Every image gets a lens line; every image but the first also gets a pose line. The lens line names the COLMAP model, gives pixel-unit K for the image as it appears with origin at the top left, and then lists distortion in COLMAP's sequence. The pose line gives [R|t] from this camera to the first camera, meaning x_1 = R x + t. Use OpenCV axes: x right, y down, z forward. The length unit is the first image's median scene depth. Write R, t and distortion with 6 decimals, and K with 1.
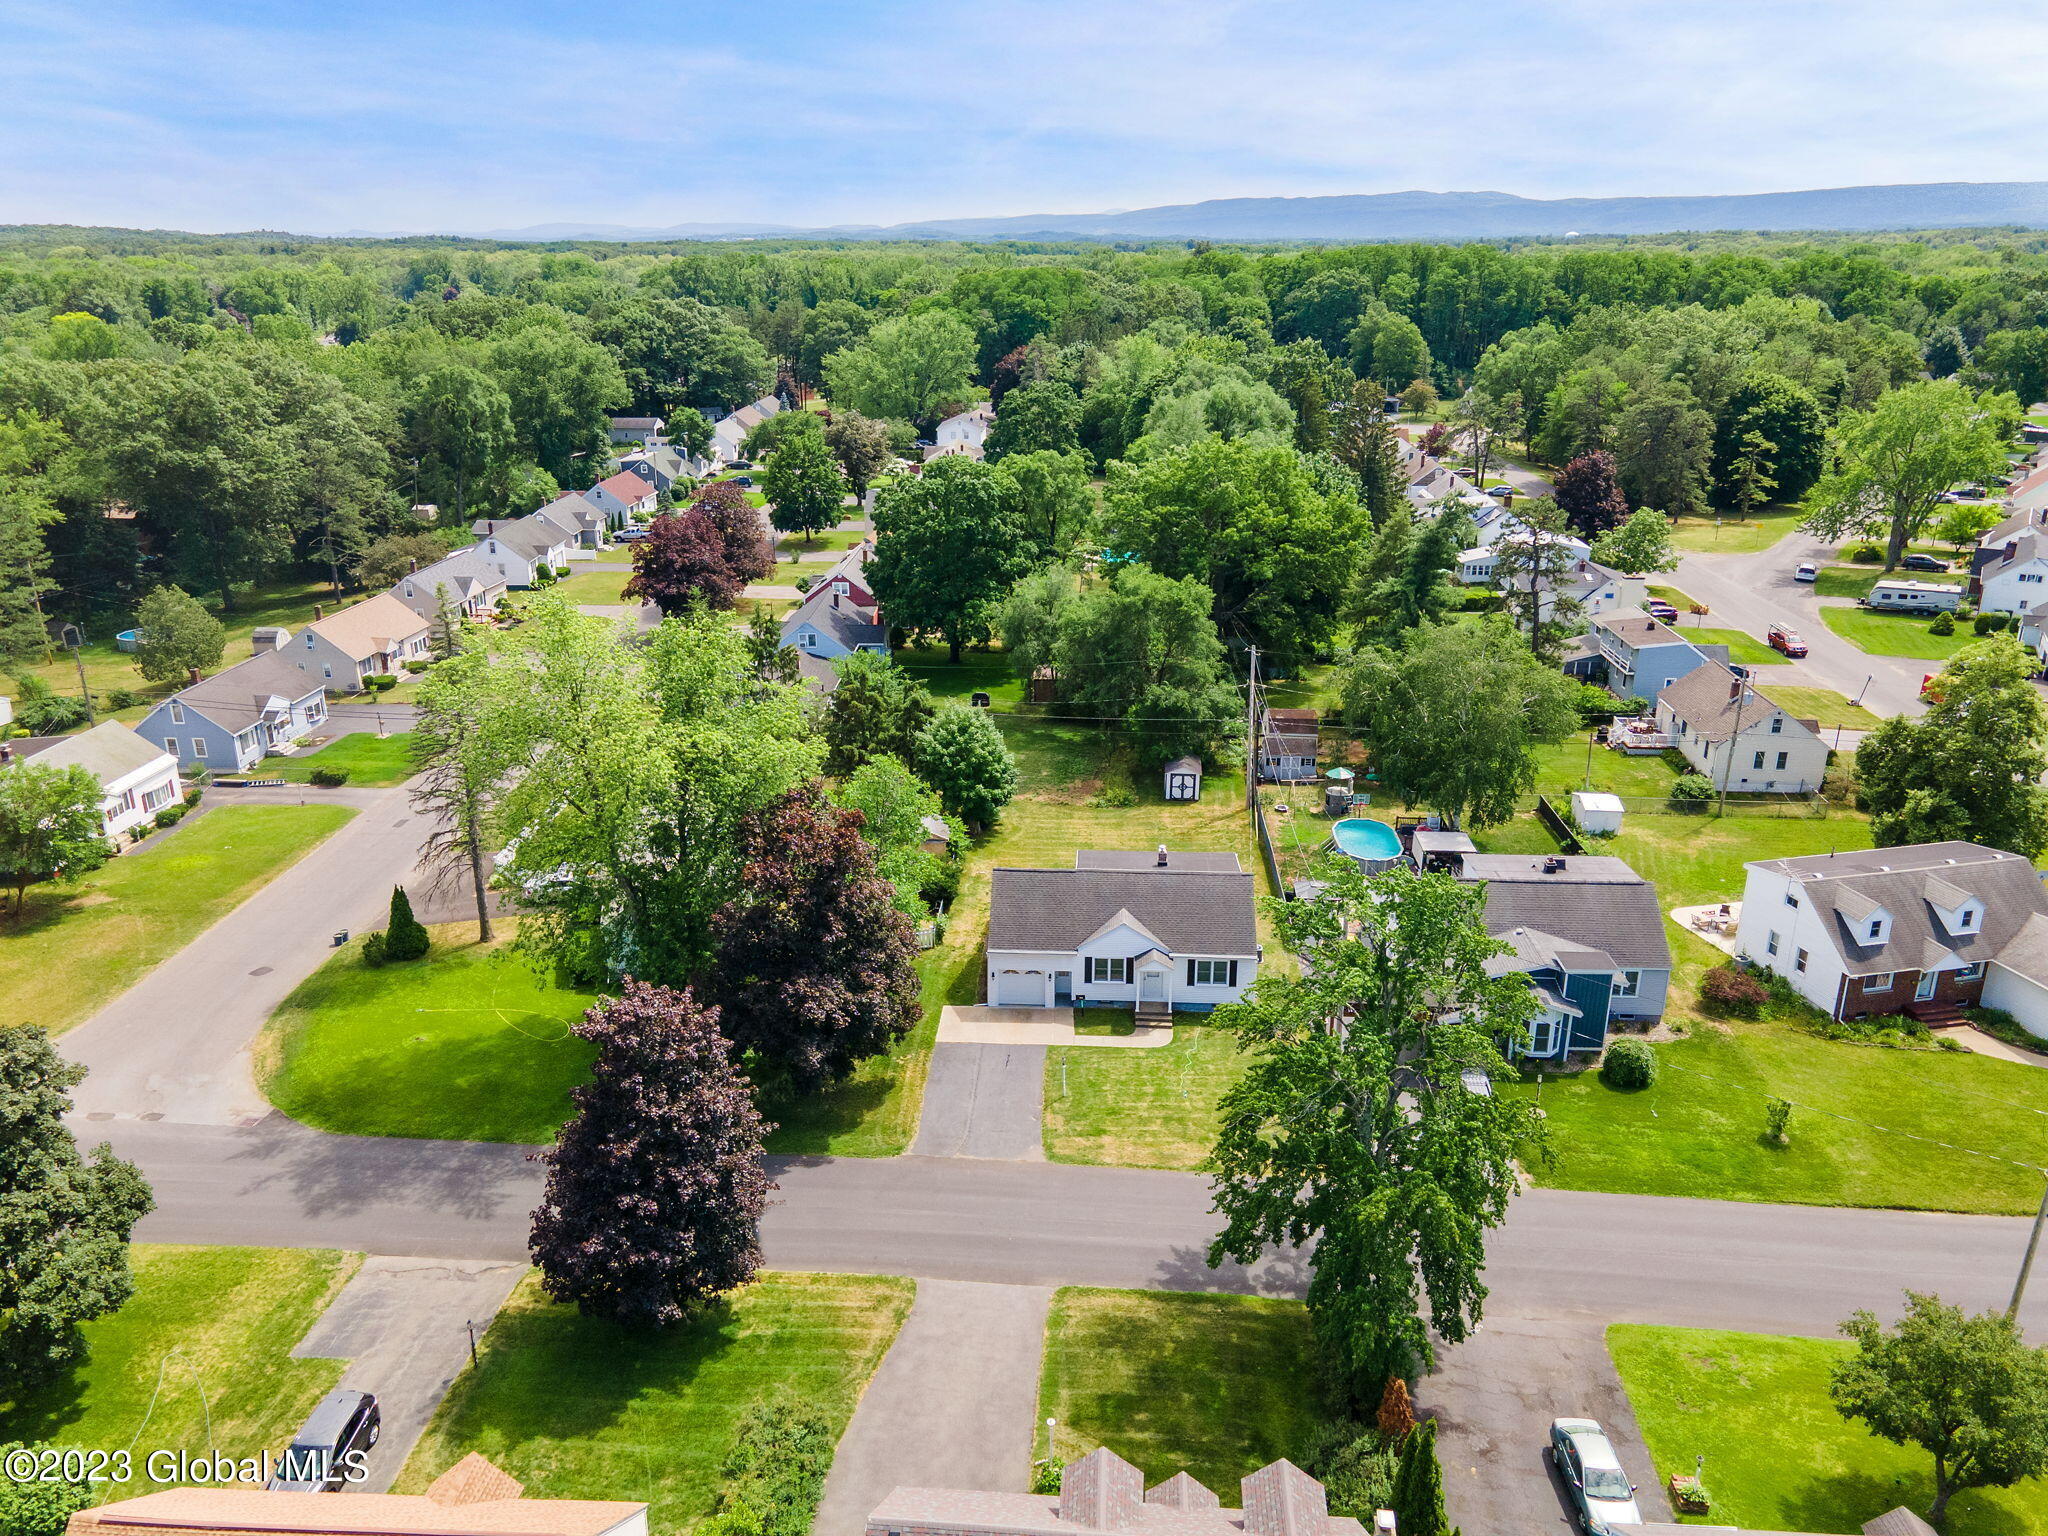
lens RADIAL K [[1495.8, 0, 1020.7], [0, 1495.8, 743.7], [0, 0, 1]] dist [0.040753, 0.005857]
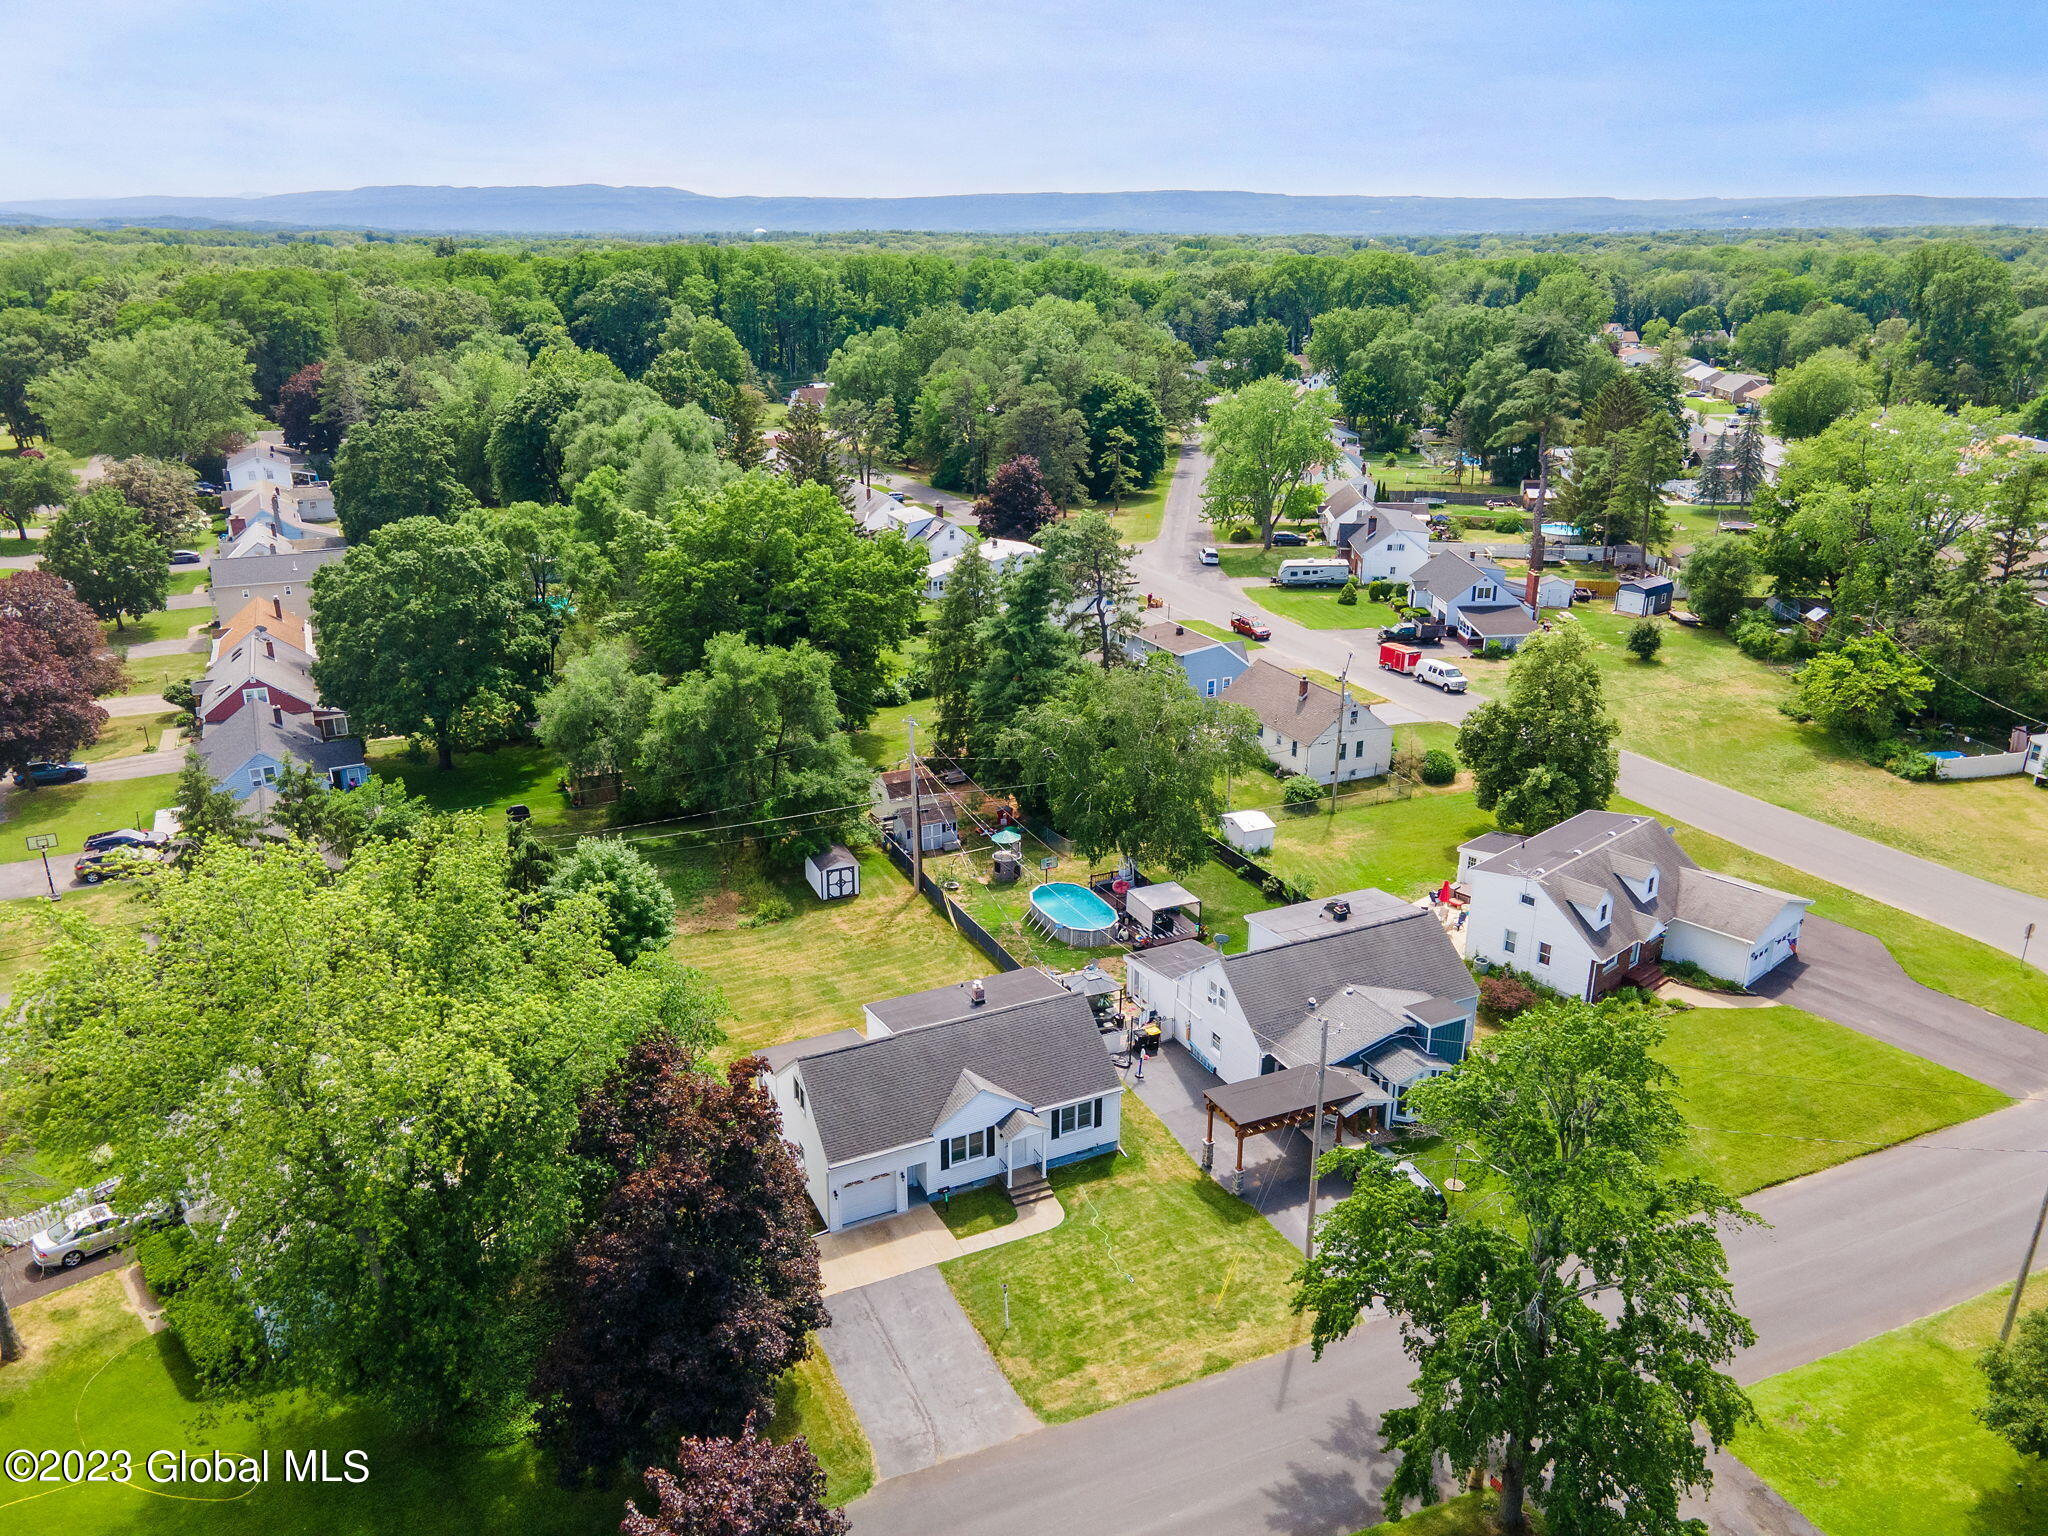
lens RADIAL K [[1484.8, 0, 1011.2], [0, 1484.8, 771.8], [0, 0, 1]] dist [0.019136, 0.033879]
pose [[0.878354, -0.161601, 0.449866, -0.150243], [0.151287, 0.986724, 0.059067, -0.058377], [-0.453439, 0.016177, 0.891141, 0.144895]]
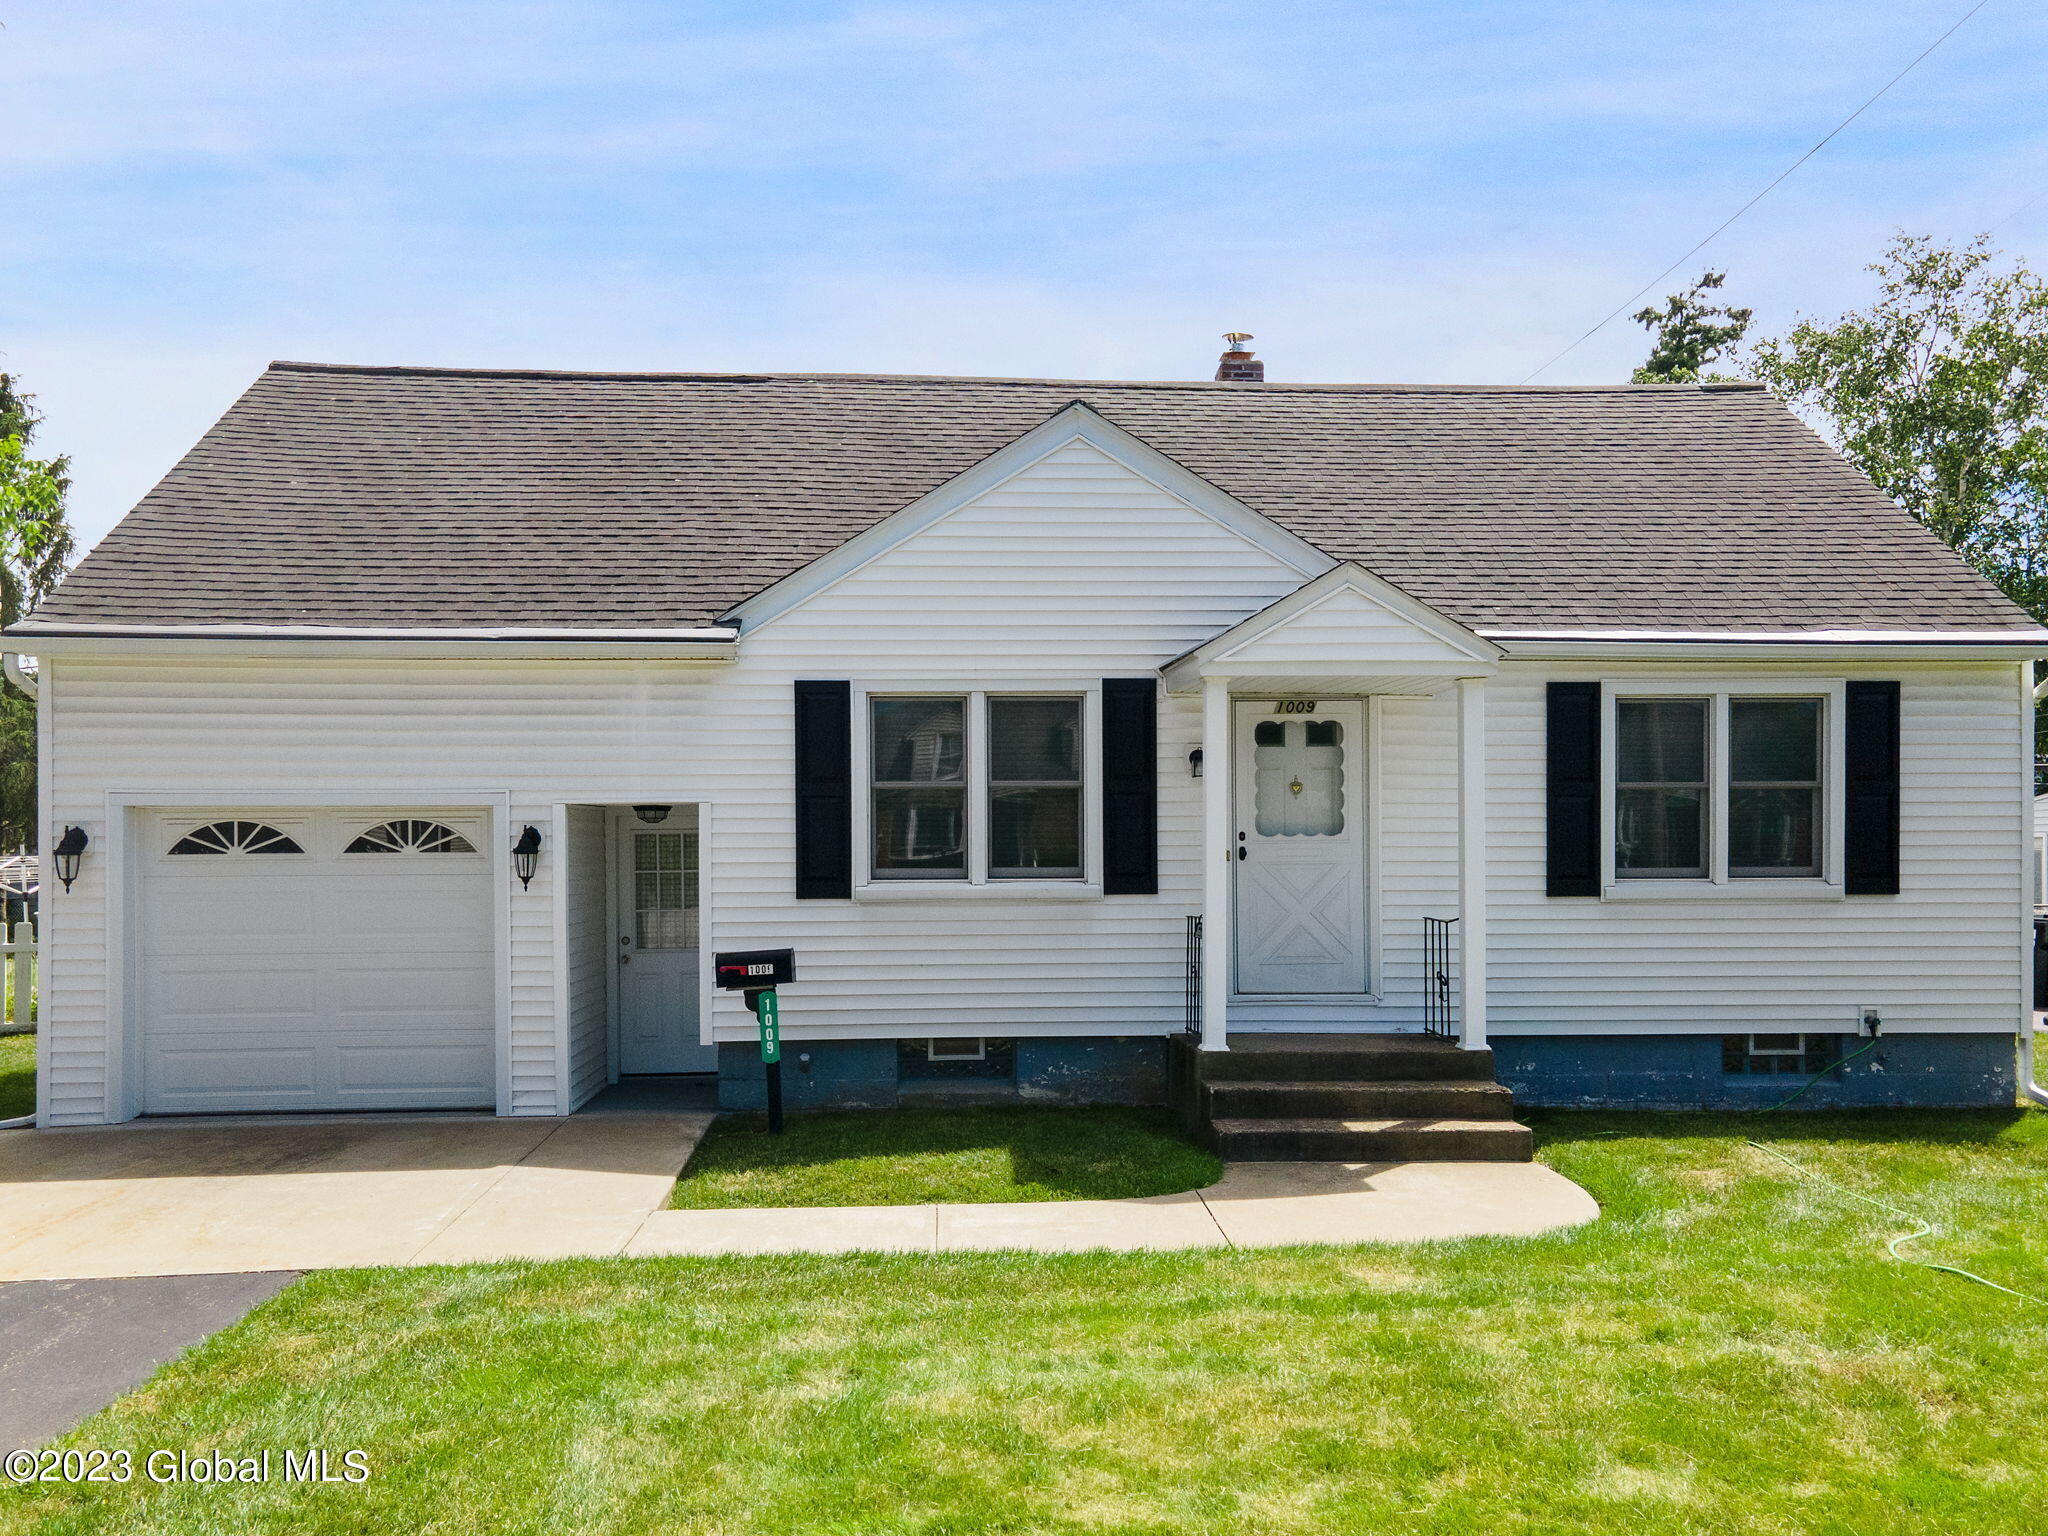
lens RADIAL K [[1566.5, 0, 1015.0], [0, 1566.5, 881.1], [0, 0, 1]] dist [0.005464, 0.063186]
pose [[0.993935, 0.000042, 0.109972, 0.027294], [0.033793, 0.951501, -0.305783, 0.117810], [-0.104651, 0.307645, 0.945729, 0.506098]]
